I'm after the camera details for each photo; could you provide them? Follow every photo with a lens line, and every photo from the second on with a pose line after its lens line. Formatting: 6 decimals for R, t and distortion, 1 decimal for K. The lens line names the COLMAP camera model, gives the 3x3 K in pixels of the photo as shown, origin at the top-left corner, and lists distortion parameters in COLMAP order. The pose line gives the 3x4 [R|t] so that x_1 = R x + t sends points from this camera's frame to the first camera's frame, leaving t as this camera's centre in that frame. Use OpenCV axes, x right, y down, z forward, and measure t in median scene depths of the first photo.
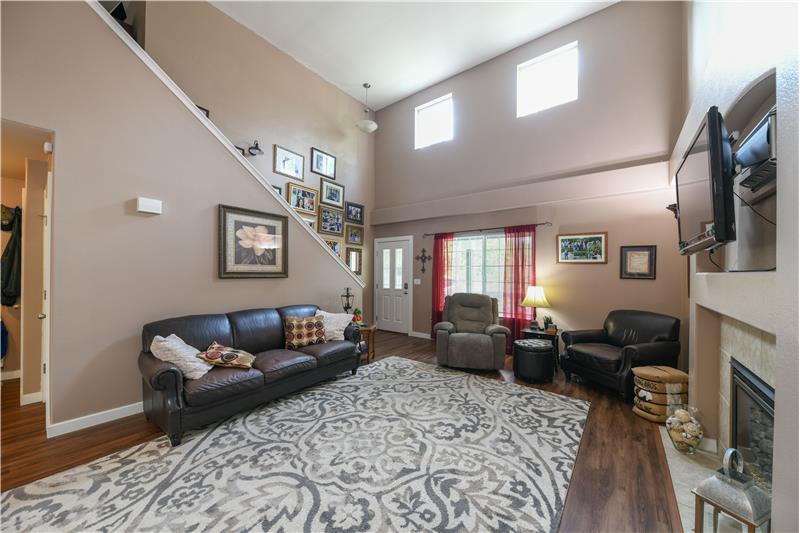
lens RADIAL K [[284.9, 0, 423.5], [0, 284.9, 272.6], [0, 0, 1]] dist [0.002050, -0.001607]
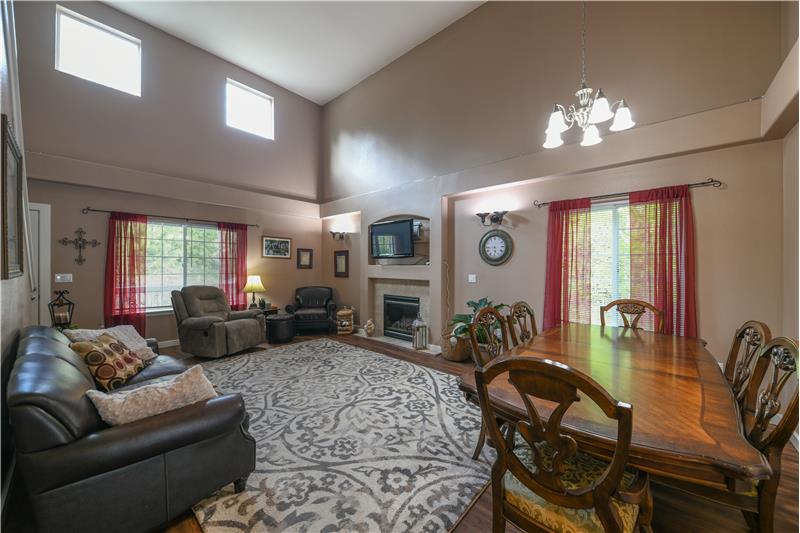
lens RADIAL K [[284.9, 0, 395.9], [0, 284.9, 262.4], [0, 0, 1]] dist [0.002050, -0.001607]
pose [[0.115186, 0.009984, 0.993294, -1.190644], [-0.000731, 0.999950, -0.009966, 0.003318], [-0.993344, 0.000422, 0.115187, 0.377158]]
